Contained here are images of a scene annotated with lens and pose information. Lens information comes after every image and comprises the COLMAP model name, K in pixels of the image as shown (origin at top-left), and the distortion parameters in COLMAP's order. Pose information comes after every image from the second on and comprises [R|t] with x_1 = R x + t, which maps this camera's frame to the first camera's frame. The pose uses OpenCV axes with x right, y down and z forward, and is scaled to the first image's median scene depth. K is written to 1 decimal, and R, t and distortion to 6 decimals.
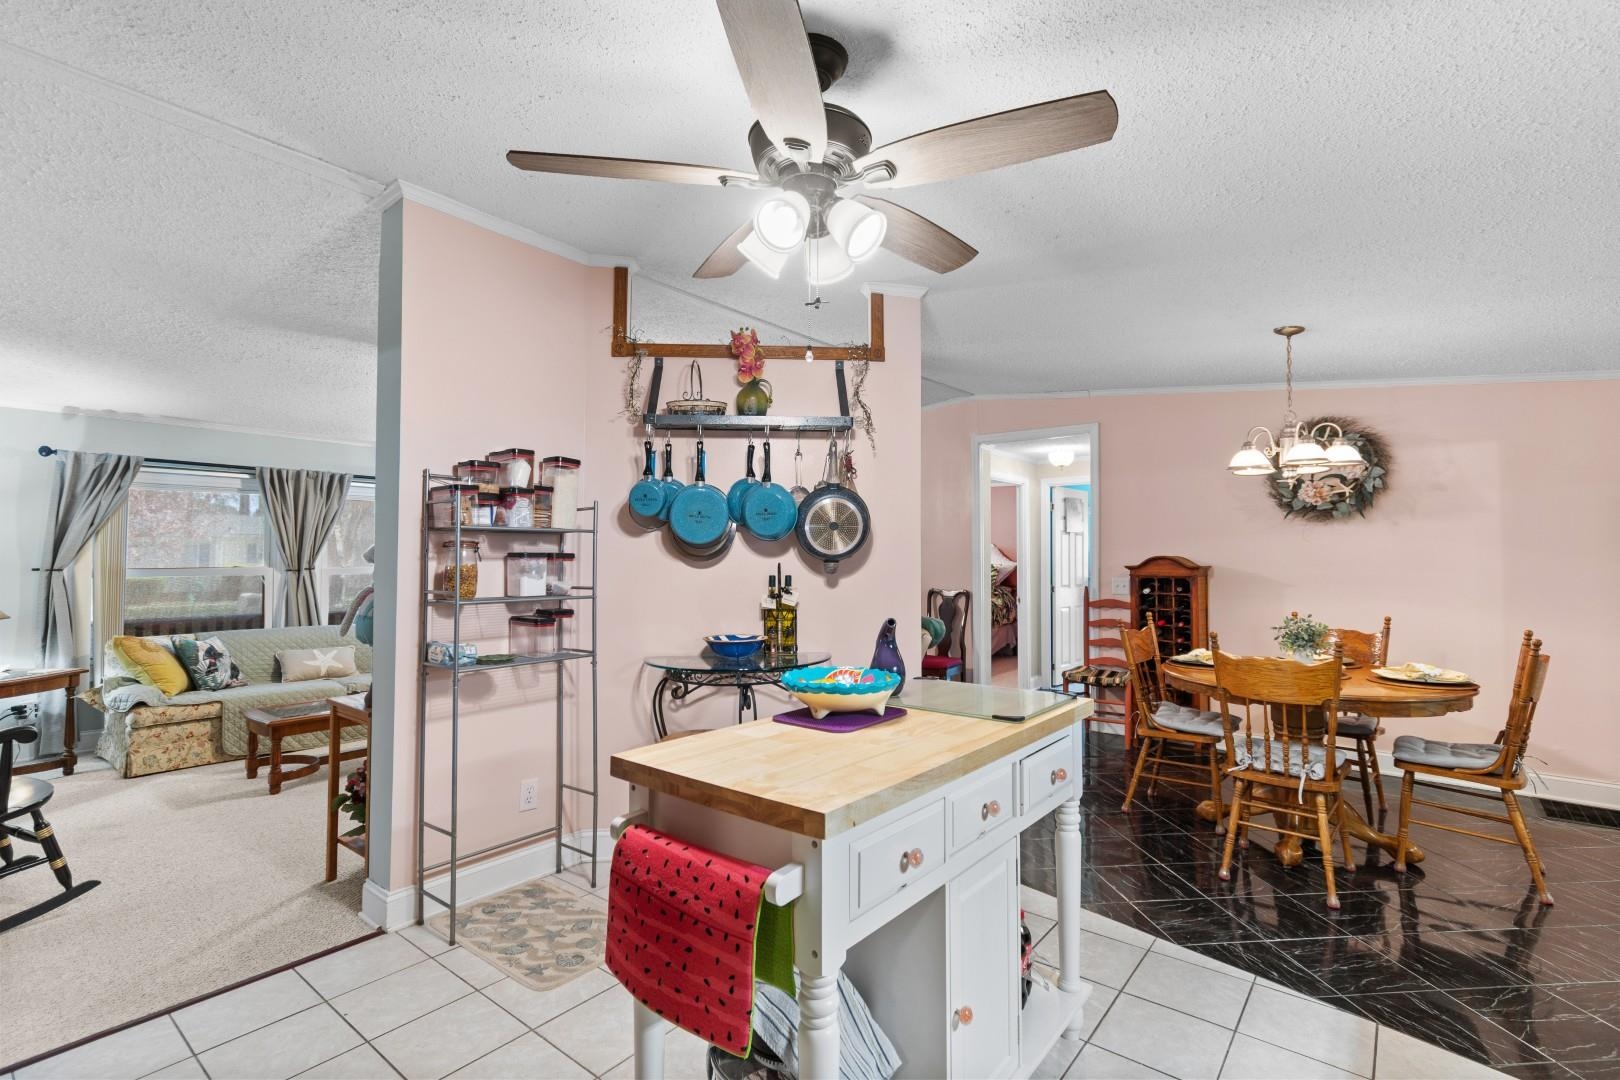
lens RADIAL K [[749.8, 0, 815.7], [0, 749.8, 554.1], [0, 0, 1]] dist [0.005147, 0.000340]
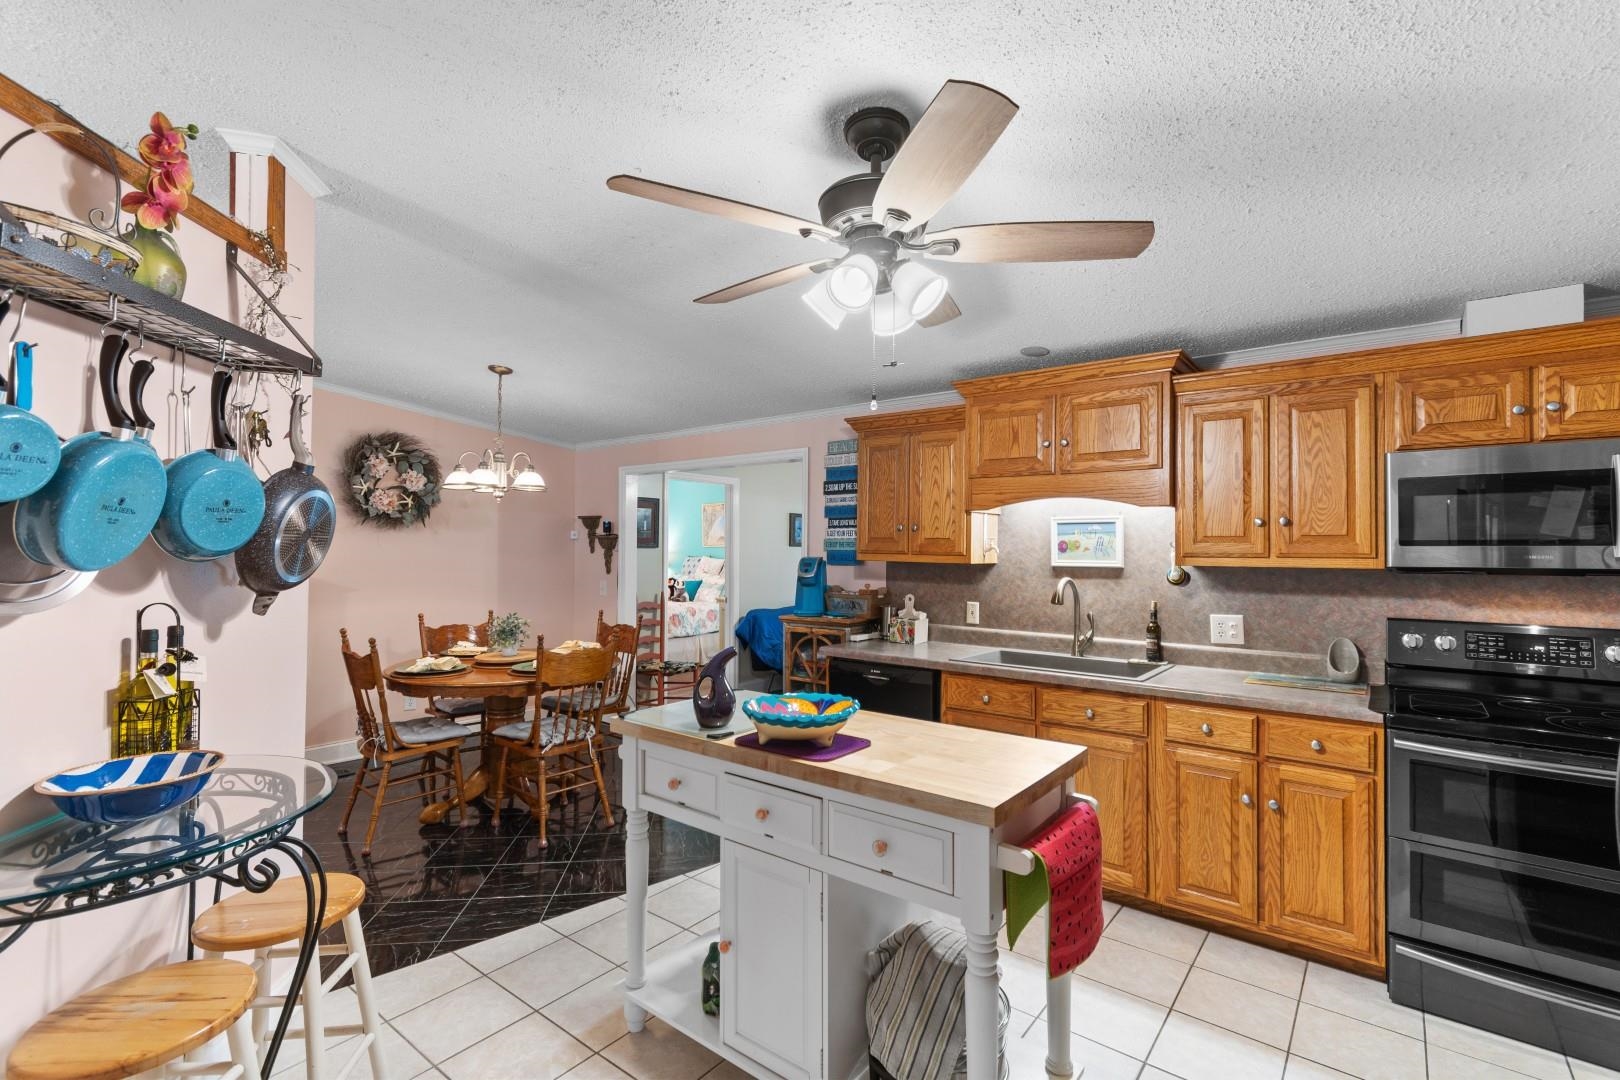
lens RADIAL K [[730.6, 0, 813.7], [0, 730.6, 542.4], [0, 0, 1]] dist [0.001750, 0.000457]
pose [[-0.007992, 0.007213, 0.999942, -0.380649], [-0.009676, 0.999927, -0.007290, -0.020887], [-0.999921, -0.009734, -0.007922, 0.387797]]
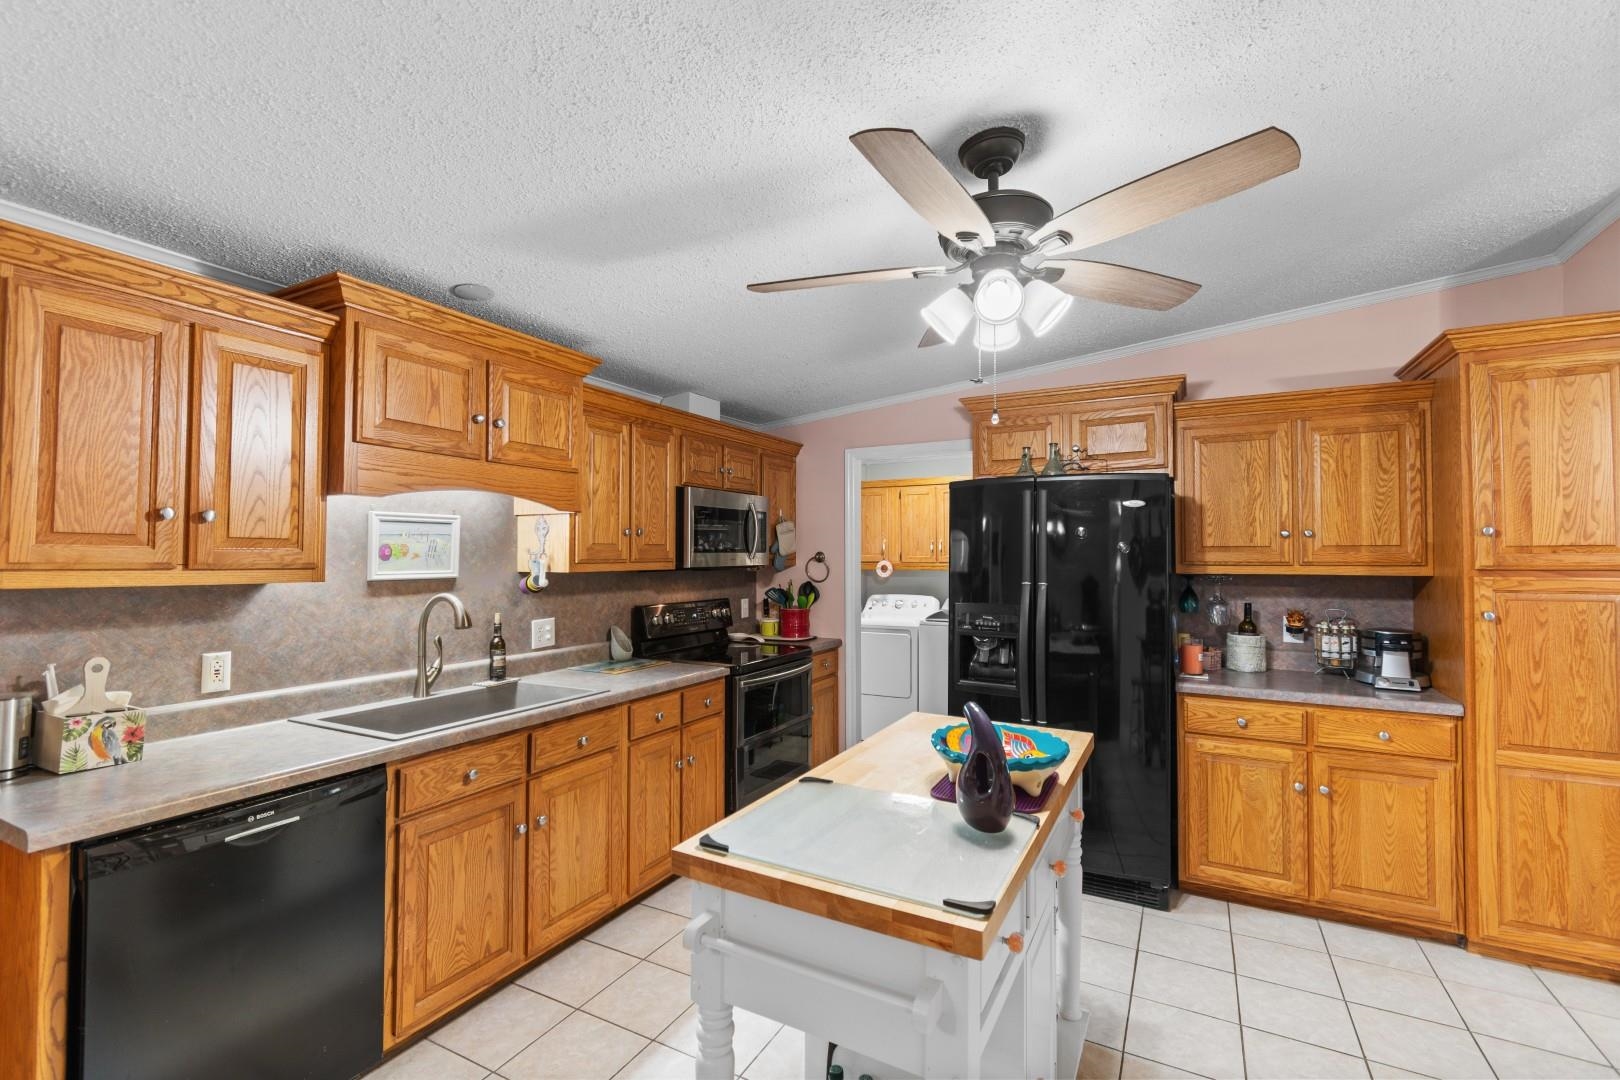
lens RADIAL K [[705.2, 0, 807.9], [0, 705.2, 542.7], [0, 0, 1]] dist [0.001583, -0.002283]
pose [[-0.984700, -0.006457, -0.174141, 0.159406], [-0.002928, 0.999785, -0.020516, -0.022049], [0.174236, -0.019692, -0.984507, 0.701772]]
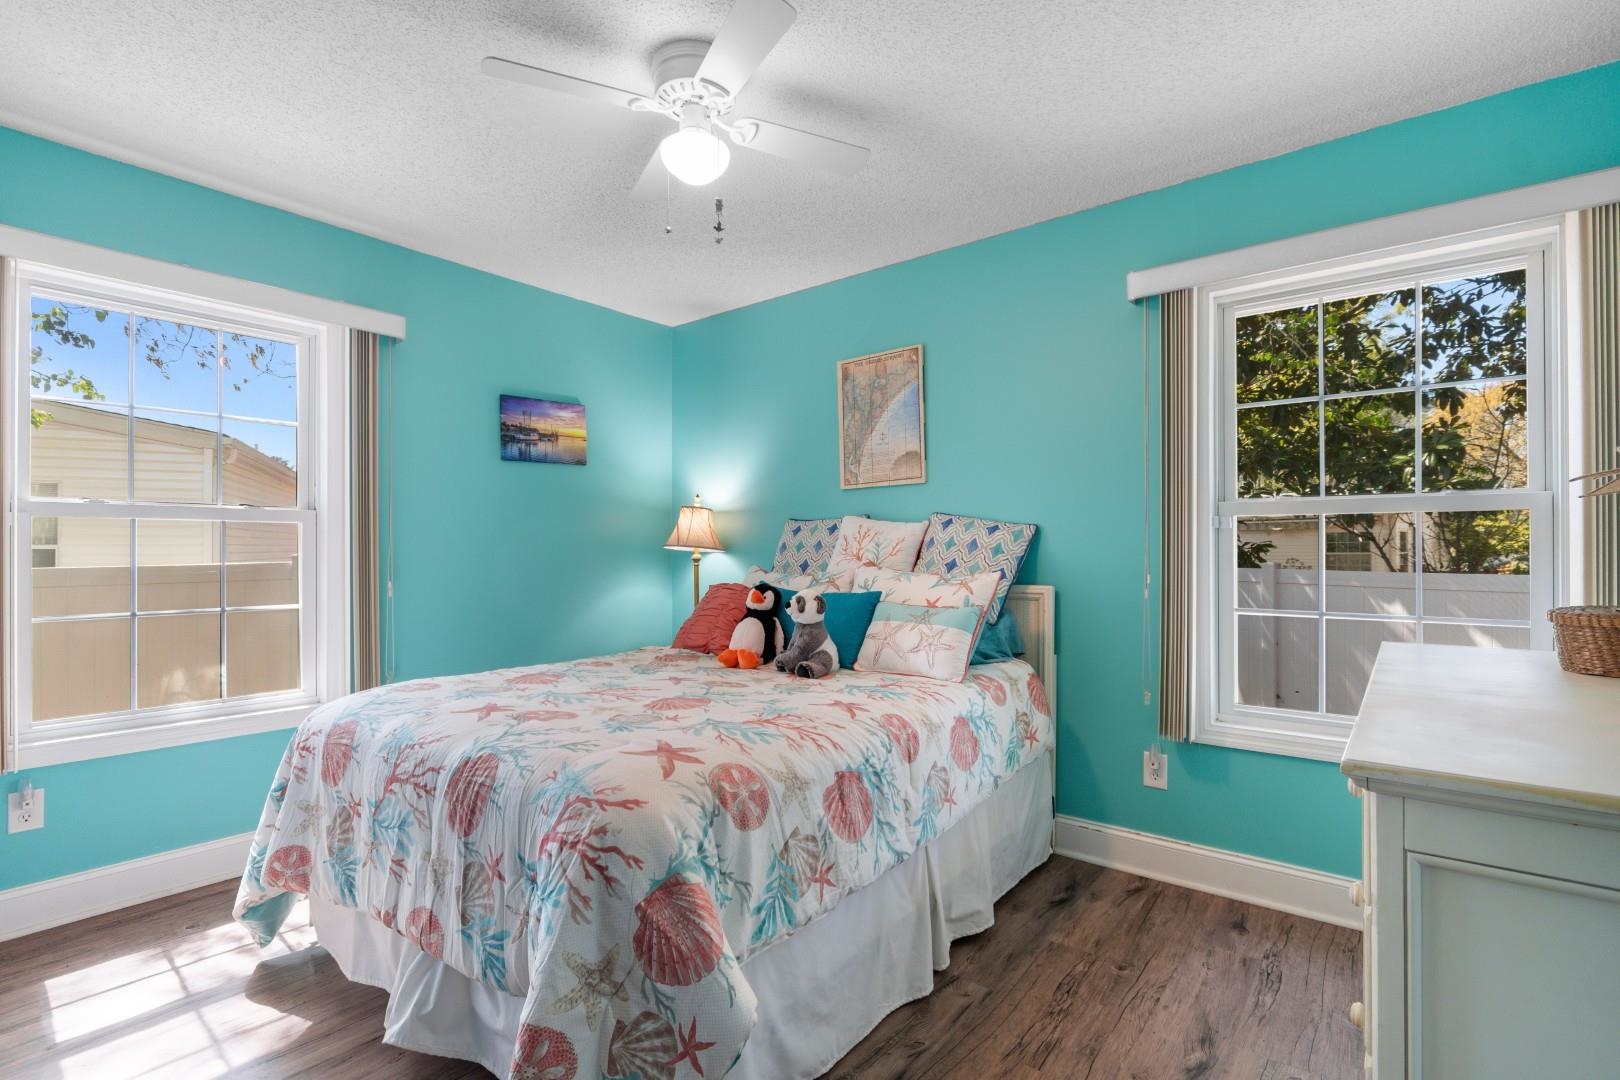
lens RADIAL K [[757.7, 0, 810.0], [0, 757.7, 540.0], [0, 0, 1]] dist [-0.000070, -0.000004]
pose [[-0.000613, 0.003762, 0.999993, 1.080735], [-0.000670, 0.999993, -0.003762, 0.034665], [-1.000000, -0.000672, -0.000611, 0.739499]]
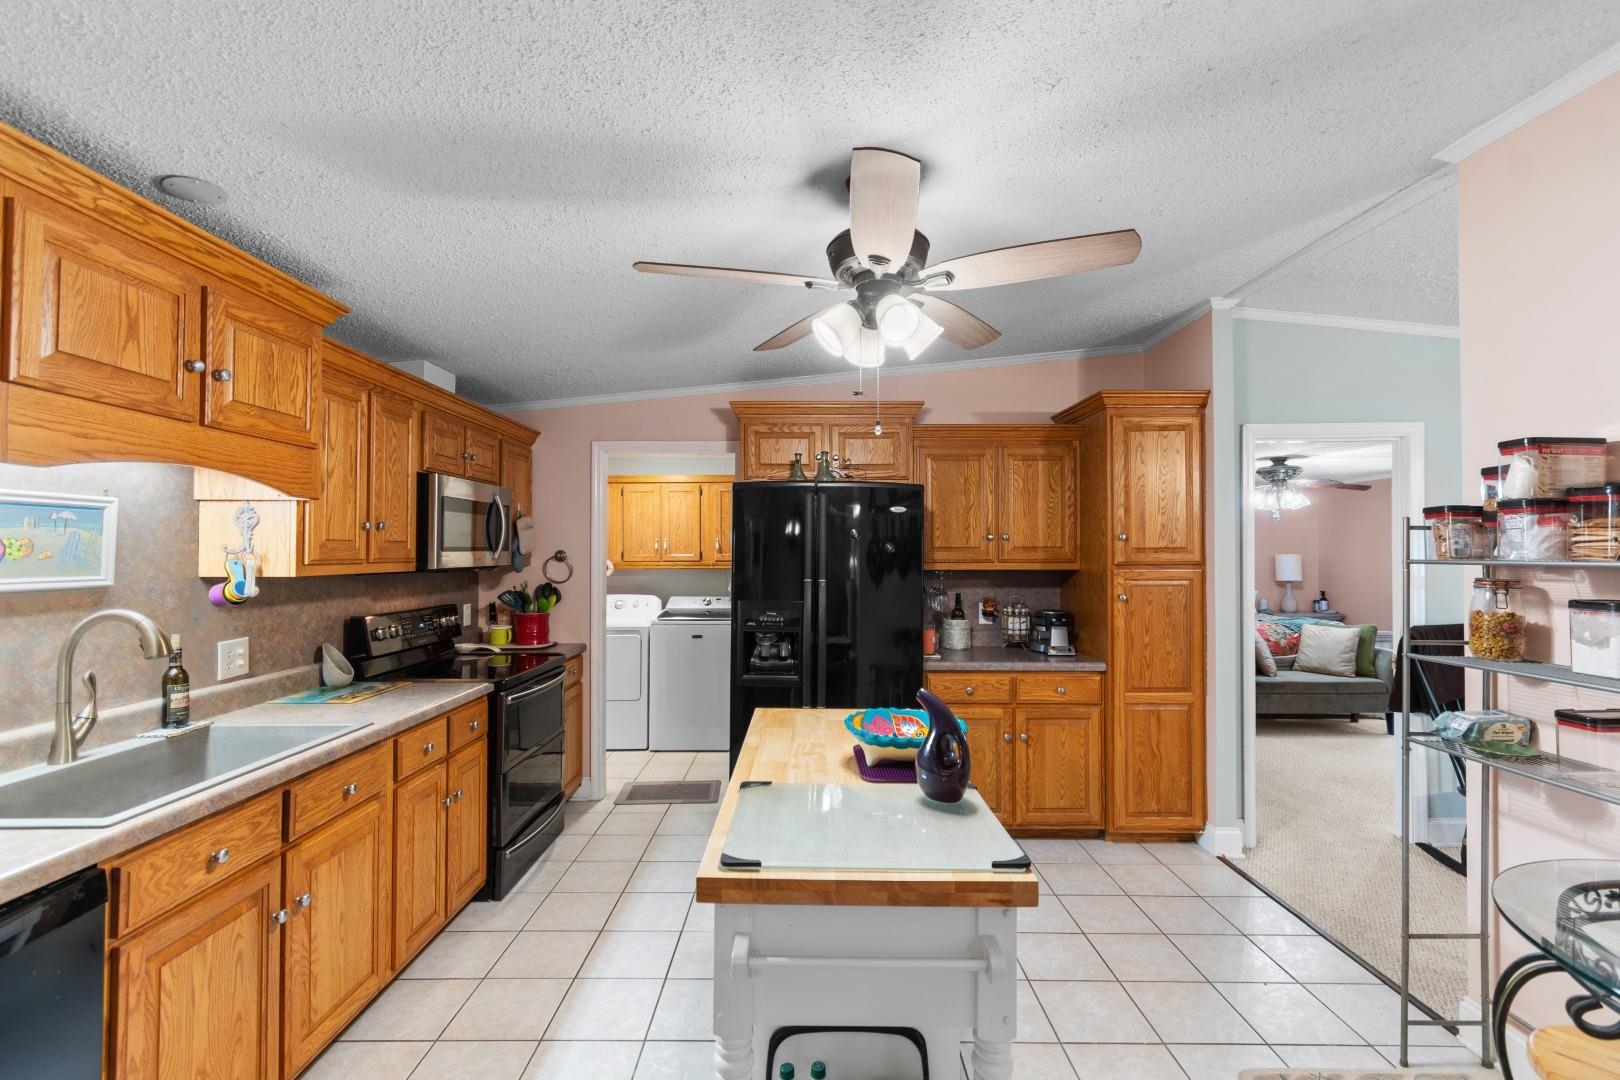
lens RADIAL K [[705.2, 0, 807.9], [0, 705.2, 542.7], [0, 0, 1]] dist [0.001583, -0.002283]
pose [[-0.783527, -0.013139, -0.621219, 0.281180], [-0.001729, 0.999819, -0.018965, -0.022635], [0.621356, -0.013785, -0.783407, 0.646784]]
